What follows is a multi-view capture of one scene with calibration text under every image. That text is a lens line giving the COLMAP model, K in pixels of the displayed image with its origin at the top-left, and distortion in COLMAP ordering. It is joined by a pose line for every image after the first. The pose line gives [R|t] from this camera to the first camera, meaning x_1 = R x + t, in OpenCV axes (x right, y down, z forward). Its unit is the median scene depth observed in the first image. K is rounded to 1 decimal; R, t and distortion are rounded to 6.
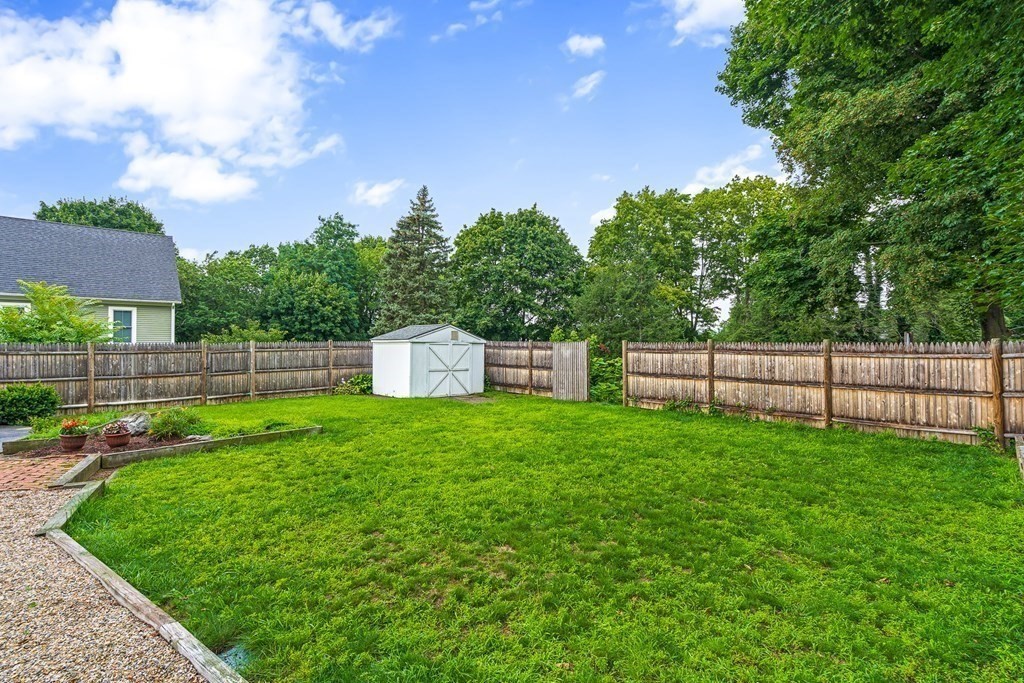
lens RADIAL K [[476.3, 0, 512.0], [0, 476.3, 341.5], [0, 0, 1]] dist [-0.002256, 0.000108]
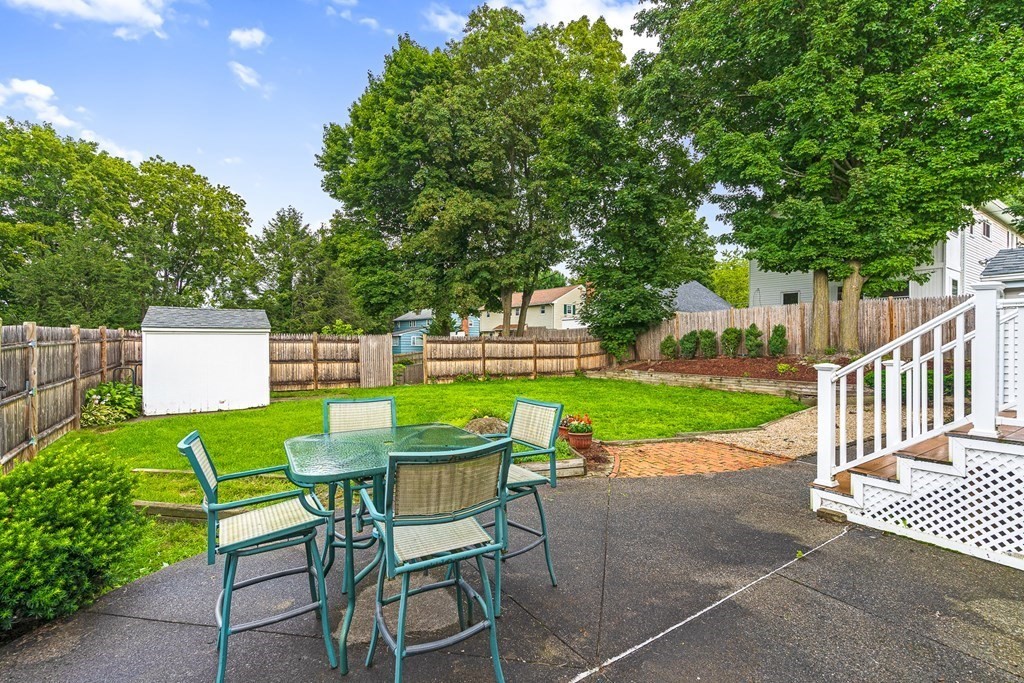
lens RADIAL K [[476.3, 0, 512.0], [0, 476.3, 341.5], [0, 0, 1]] dist [-0.002256, 0.000108]
pose [[0.169574, 0.001983, 0.985515, -1.063099], [-0.004533, 0.999989, -0.001232, 0.018205], [-0.985507, -0.004259, 0.169581, 0.571872]]
